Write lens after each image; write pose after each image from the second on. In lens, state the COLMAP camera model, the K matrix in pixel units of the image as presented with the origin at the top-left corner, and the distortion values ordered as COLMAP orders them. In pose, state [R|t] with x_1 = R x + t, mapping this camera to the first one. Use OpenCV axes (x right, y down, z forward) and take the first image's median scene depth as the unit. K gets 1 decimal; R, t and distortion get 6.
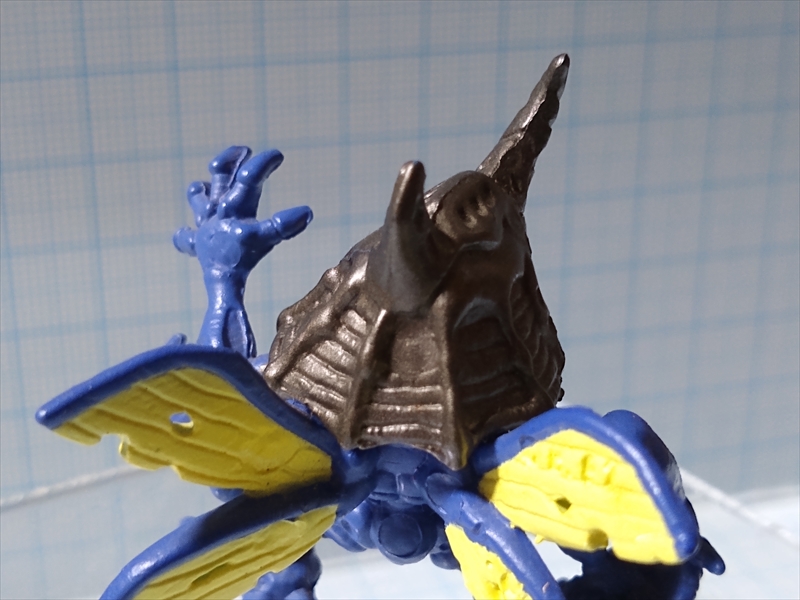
lens RADIAL K [[1346.8, 0, 400.0], [0, 1346.8, 300.0], [0, 0, 1]] dist [0.230912, -1.312385]
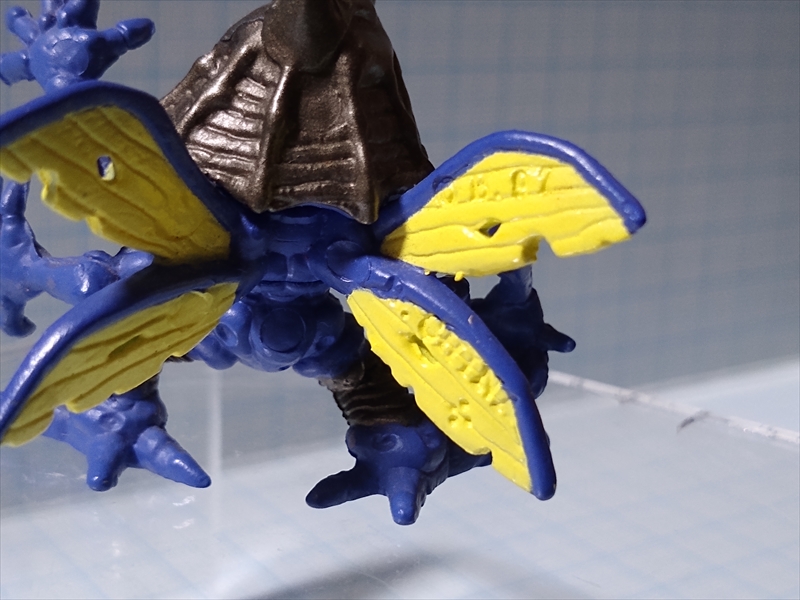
lens RADIAL K [[1346.8, 0, 400.0], [0, 1346.8, 300.0], [0, 0, 1]] dist [0.230912, -1.312385]
pose [[0.939067, -0.051660, 0.339829, -0.284667], [0.082472, 0.993626, -0.076850, 0.262118], [-0.333693, 0.100194, 0.937342, 0.043007]]
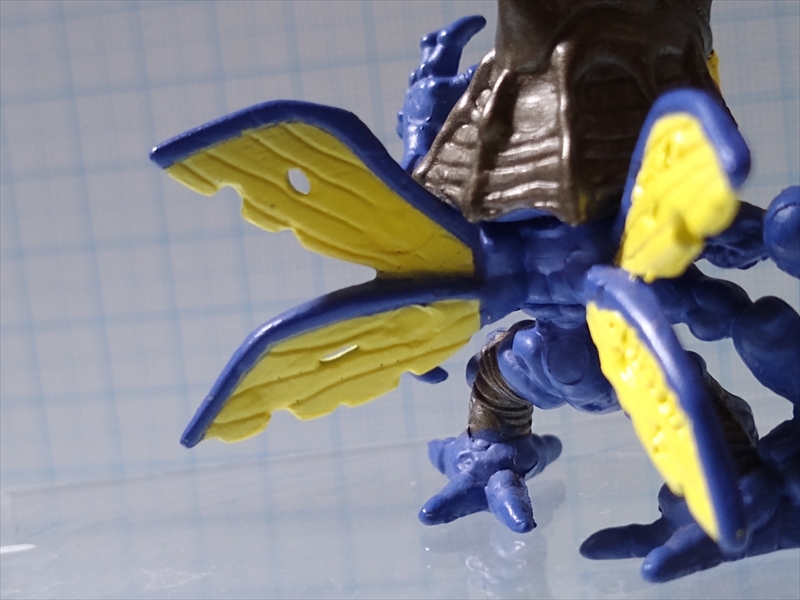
lens RADIAL K [[1346.8, 0, 400.0], [0, 1346.8, 300.0], [0, 0, 1]] dist [0.230912, -1.312385]
pose [[0.909677, -0.054042, -0.411785, 0.306317], [-0.043647, 0.973567, -0.224190, 0.383431], [0.413016, 0.221914, 0.883273, 0.154060]]
